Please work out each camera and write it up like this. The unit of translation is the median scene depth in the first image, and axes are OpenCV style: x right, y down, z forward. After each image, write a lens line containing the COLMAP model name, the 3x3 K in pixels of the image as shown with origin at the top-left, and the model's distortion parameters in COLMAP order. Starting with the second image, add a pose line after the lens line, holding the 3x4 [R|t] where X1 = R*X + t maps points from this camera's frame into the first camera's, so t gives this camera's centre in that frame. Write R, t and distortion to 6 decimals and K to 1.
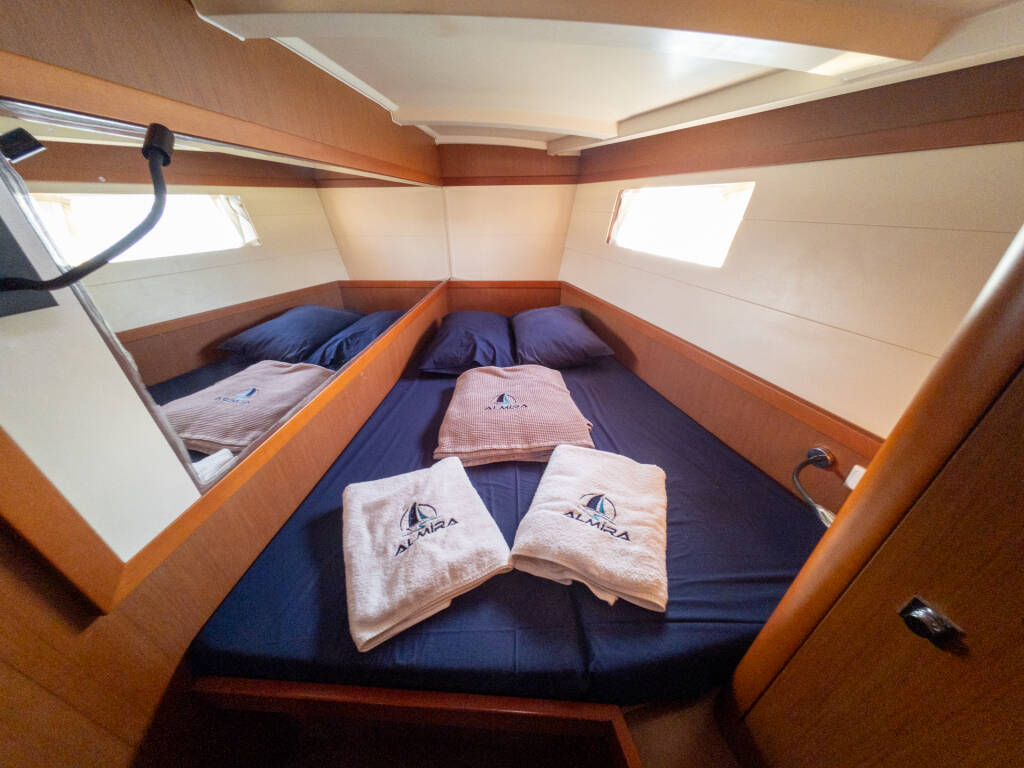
lens RADIAL K [[331.8, 0, 517.3], [0, 331.8, 379.7], [0, 0, 1]] dist [-0.001273, 0.000033]
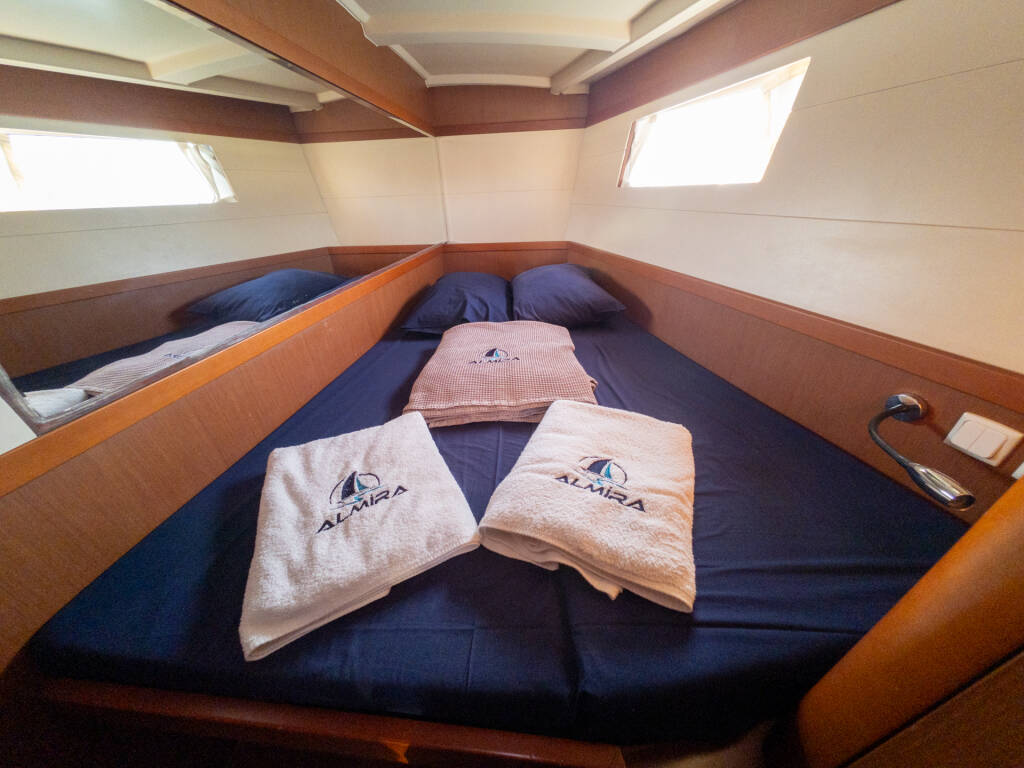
lens RADIAL K [[331.8, 0, 517.3], [0, 331.8, 379.7], [0, 0, 1]] dist [-0.001273, 0.000033]
pose [[0.999293, -0.001781, -0.037553, 0.061276], [0.002625, 0.999745, 0.022434, 0.118311], [0.037504, -0.022517, 0.999043, 0.179586]]
